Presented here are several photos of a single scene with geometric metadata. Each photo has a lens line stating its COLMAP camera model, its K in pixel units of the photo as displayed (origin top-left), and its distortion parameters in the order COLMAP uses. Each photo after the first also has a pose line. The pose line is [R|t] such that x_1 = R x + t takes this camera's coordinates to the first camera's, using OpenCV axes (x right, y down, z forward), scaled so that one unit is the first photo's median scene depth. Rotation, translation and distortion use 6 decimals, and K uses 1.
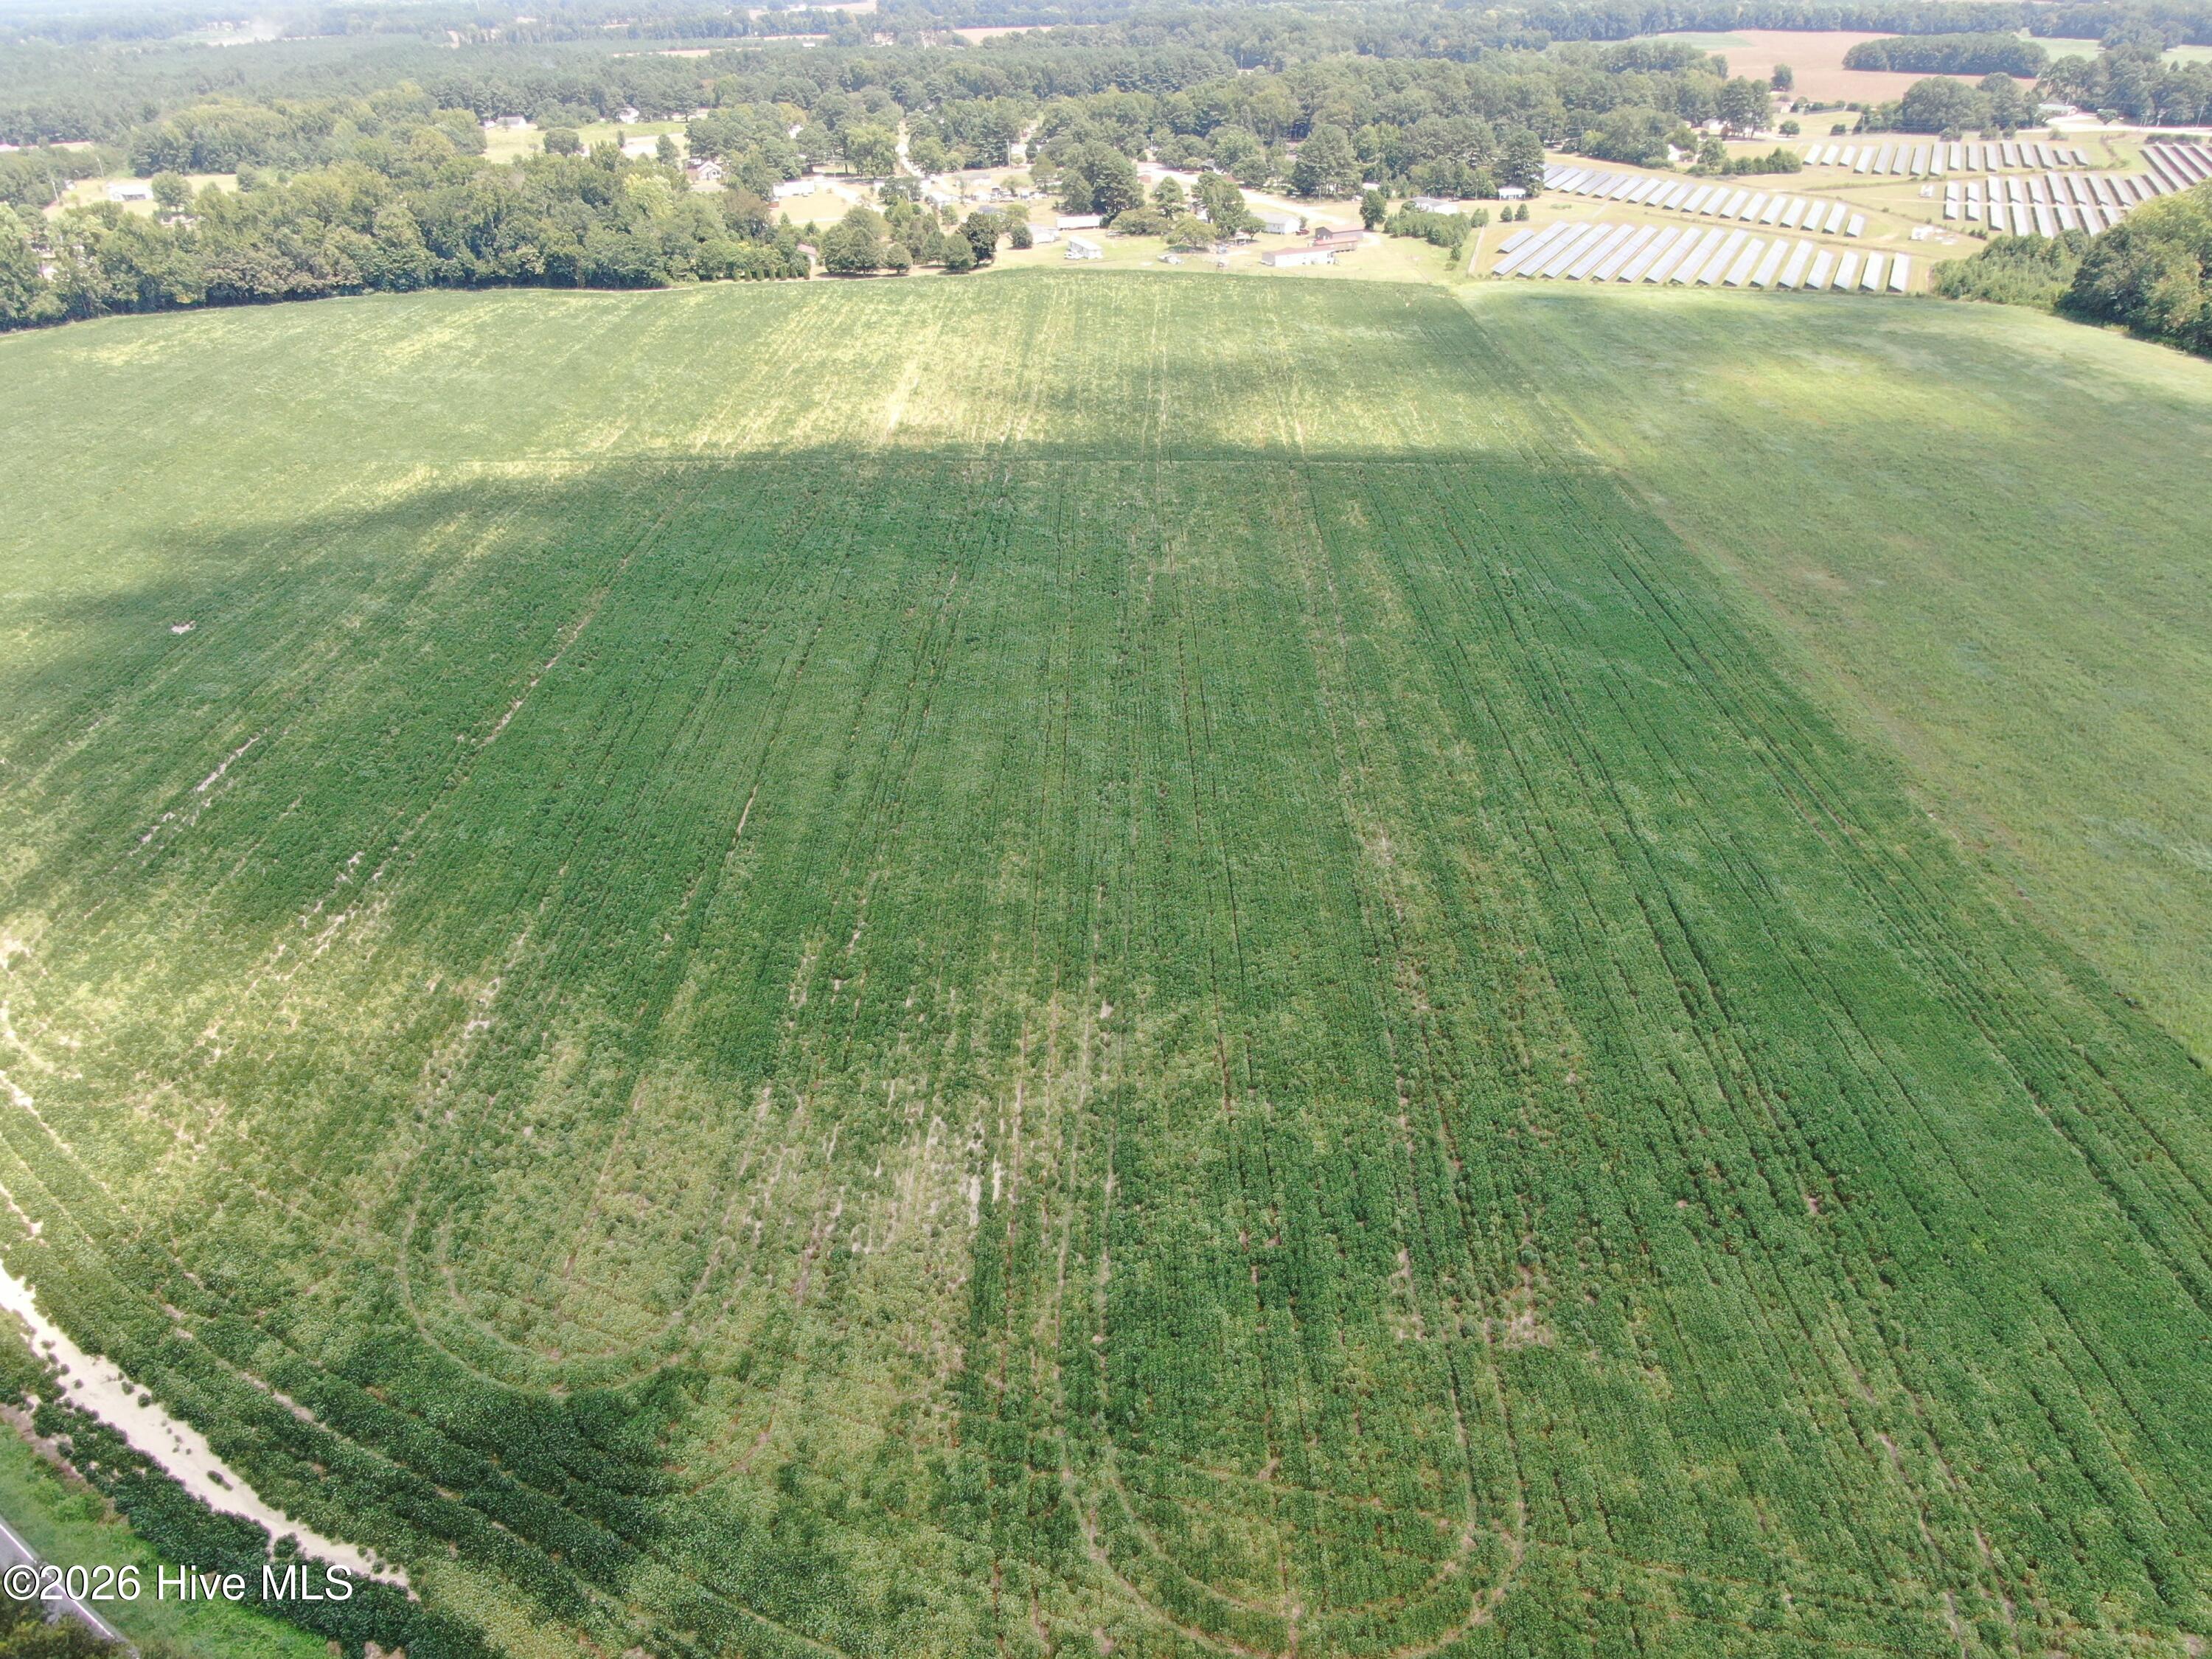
lens RADIAL K [[1586.2, 0, 1097.8], [0, 1586.2, 844.5], [0, 0, 1]] dist [-0.021023, 0.007473]
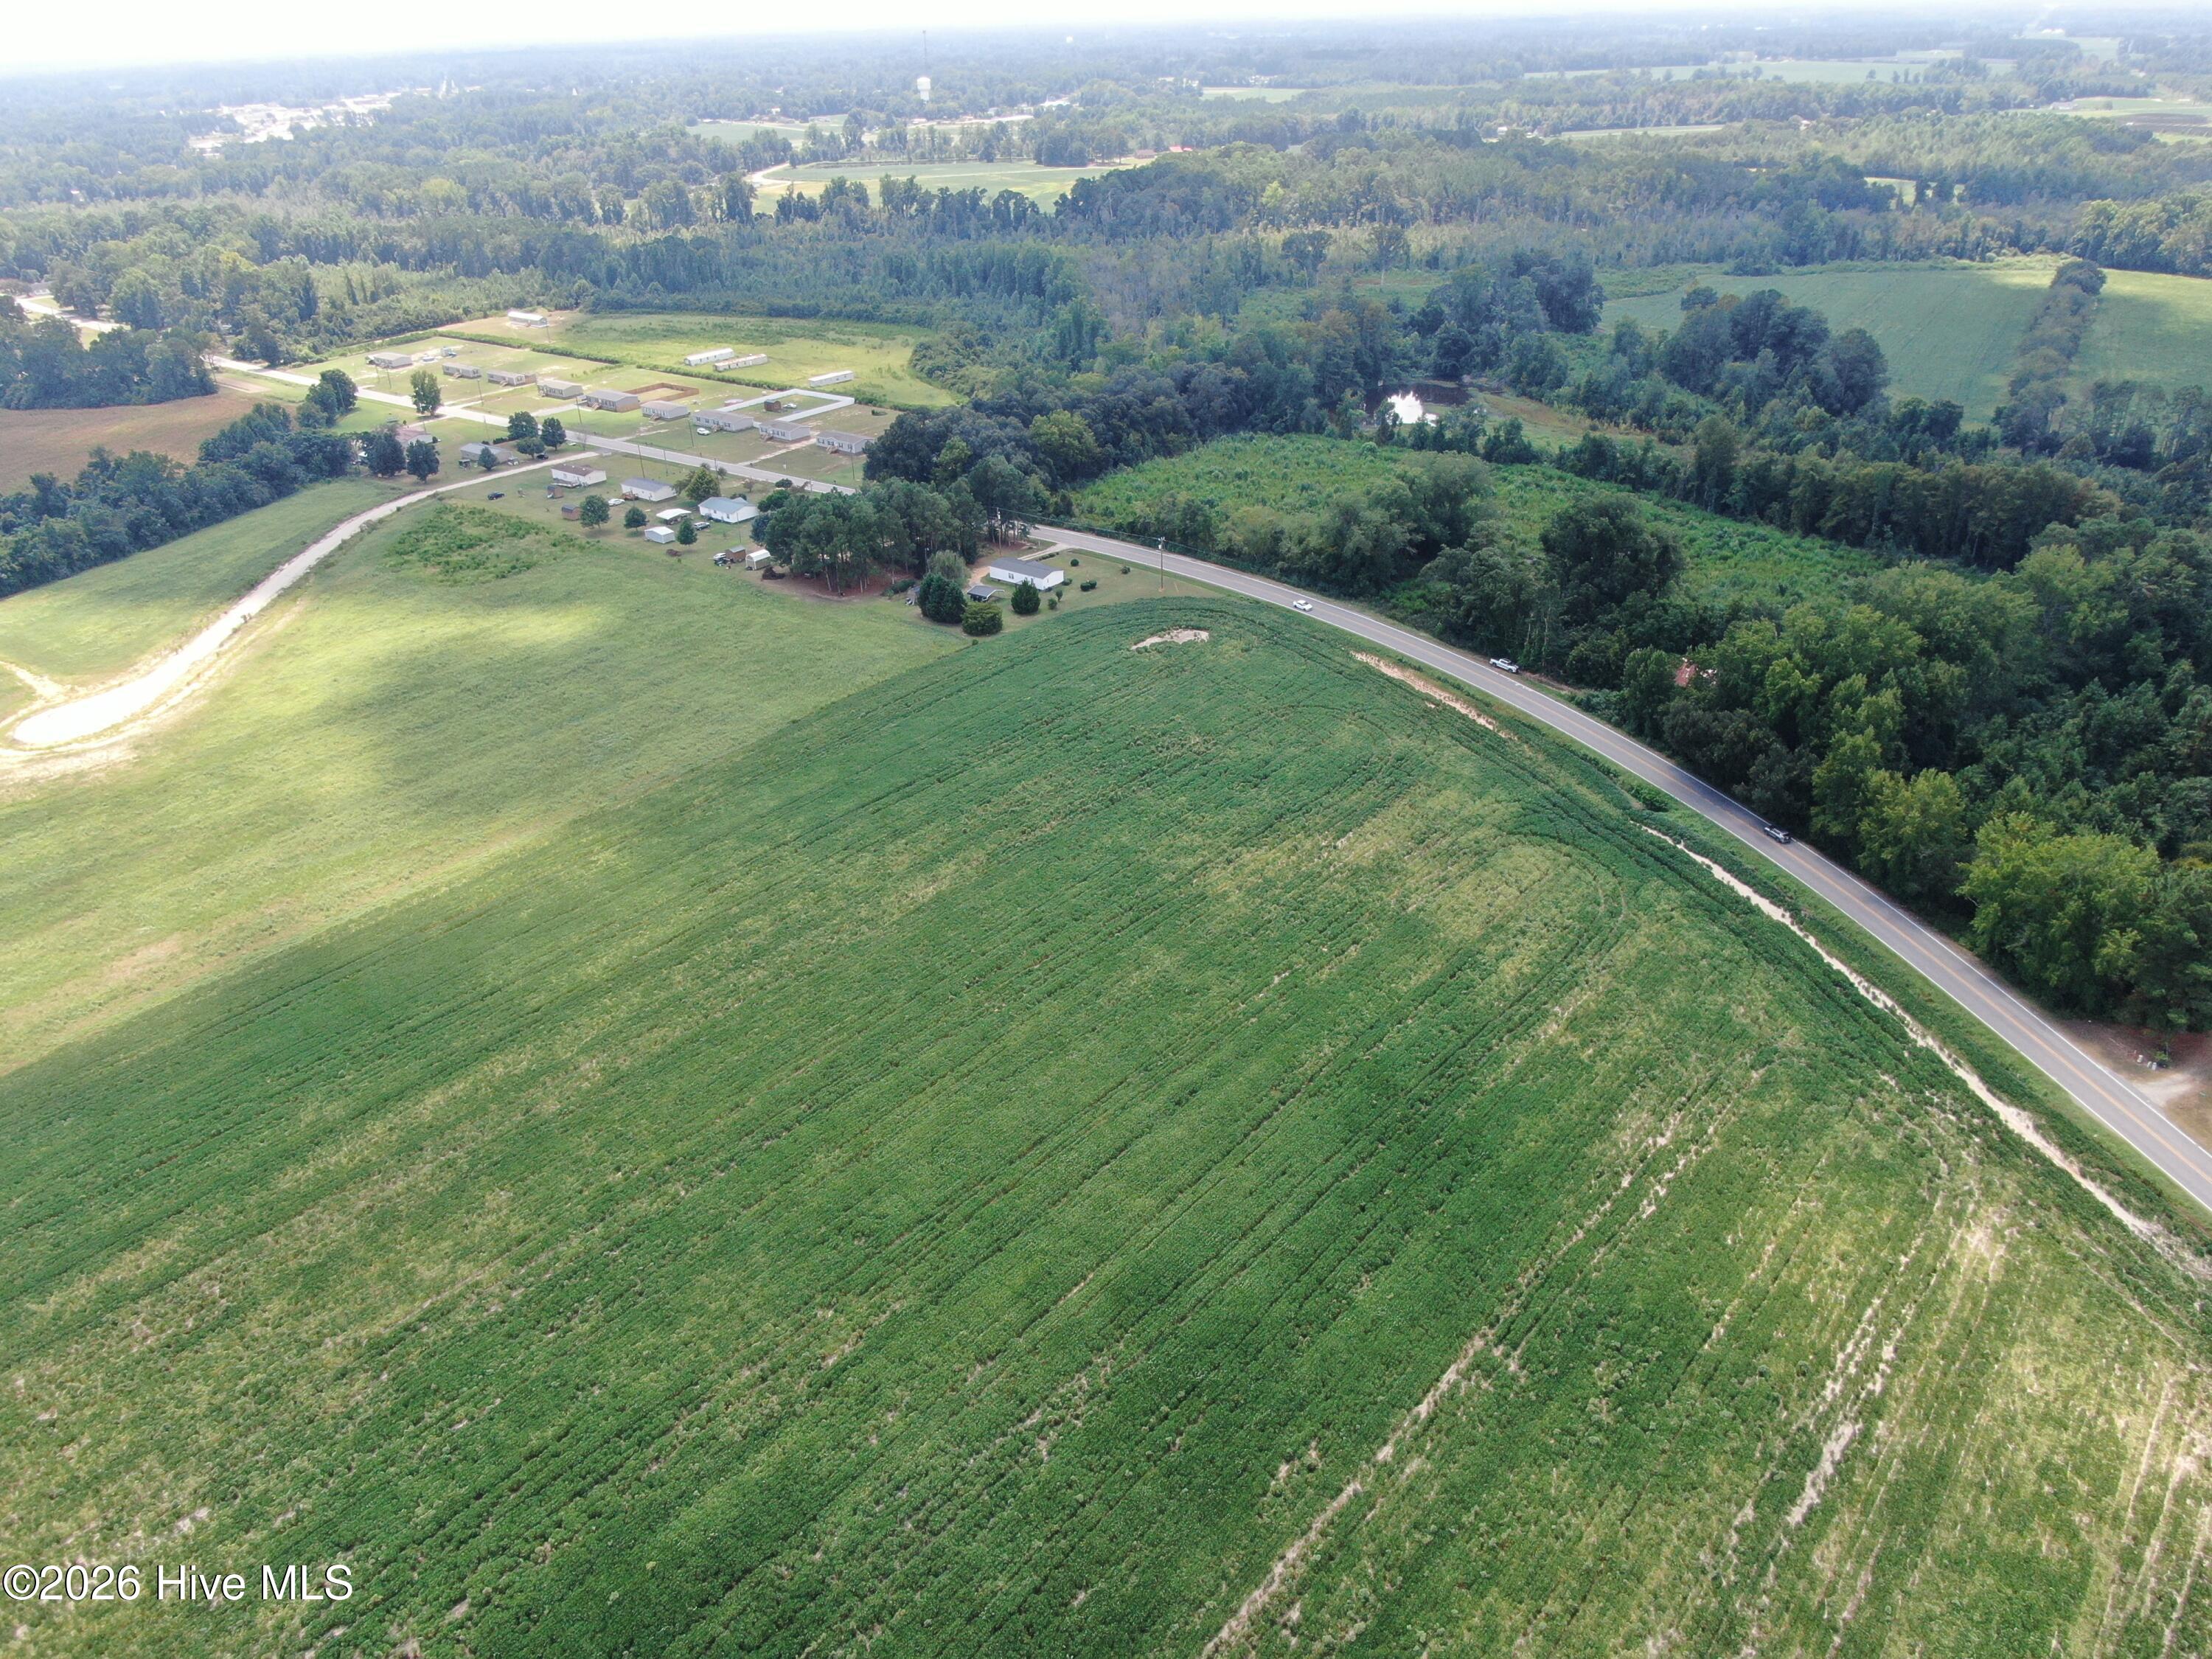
lens RADIAL K [[1586.2, 0, 1115.3], [0, 1586.2, 839.4], [0, 0, 1]] dist [-0.021023, 0.007473]
pose [[-0.779703, -0.254228, 0.572216, -0.702650], [0.351935, 0.577918, 0.736310, -0.946291], [-0.517884, 0.775486, -0.361133, 1.323831]]
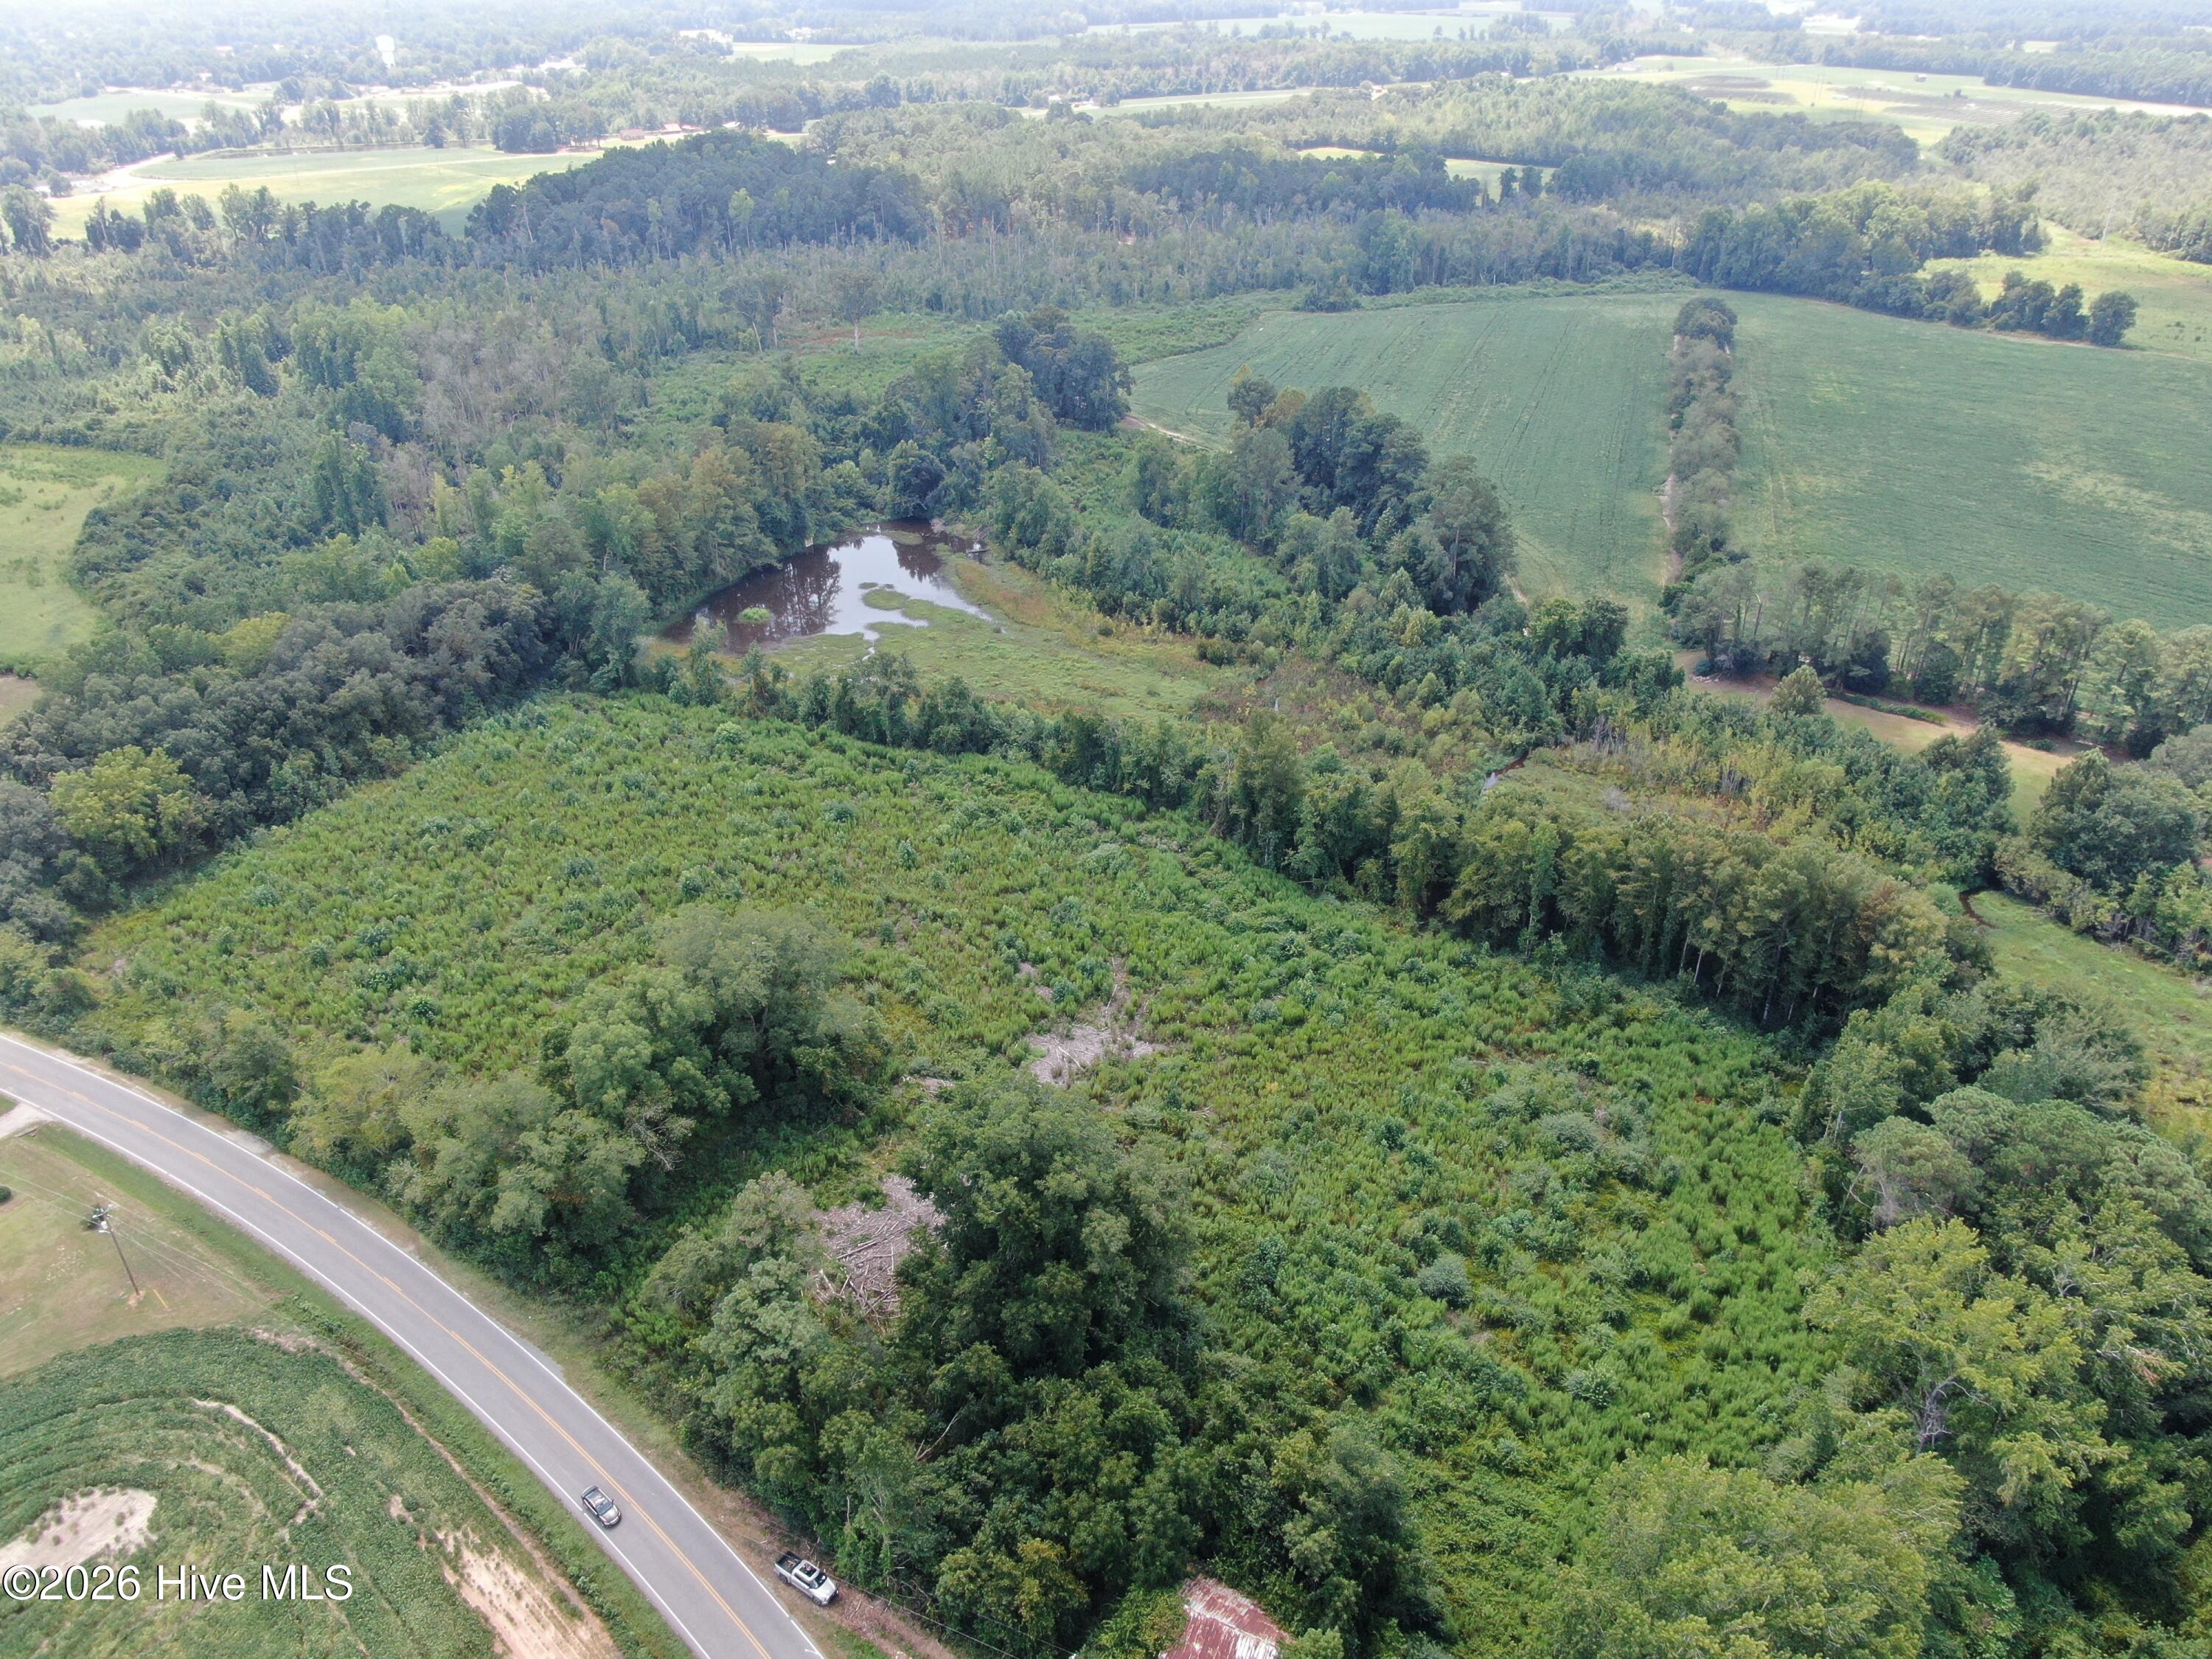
lens RADIAL K [[1586.2, 0, 1109.5], [0, 1586.2, 830.7], [0, 0, 1]] dist [-0.021023, 0.007473]
pose [[-0.900626, -0.184478, 0.393498, -0.356495], [0.246470, 0.528934, 0.812085, -0.396718], [-0.357946, 0.828370, -0.430904, 0.306064]]
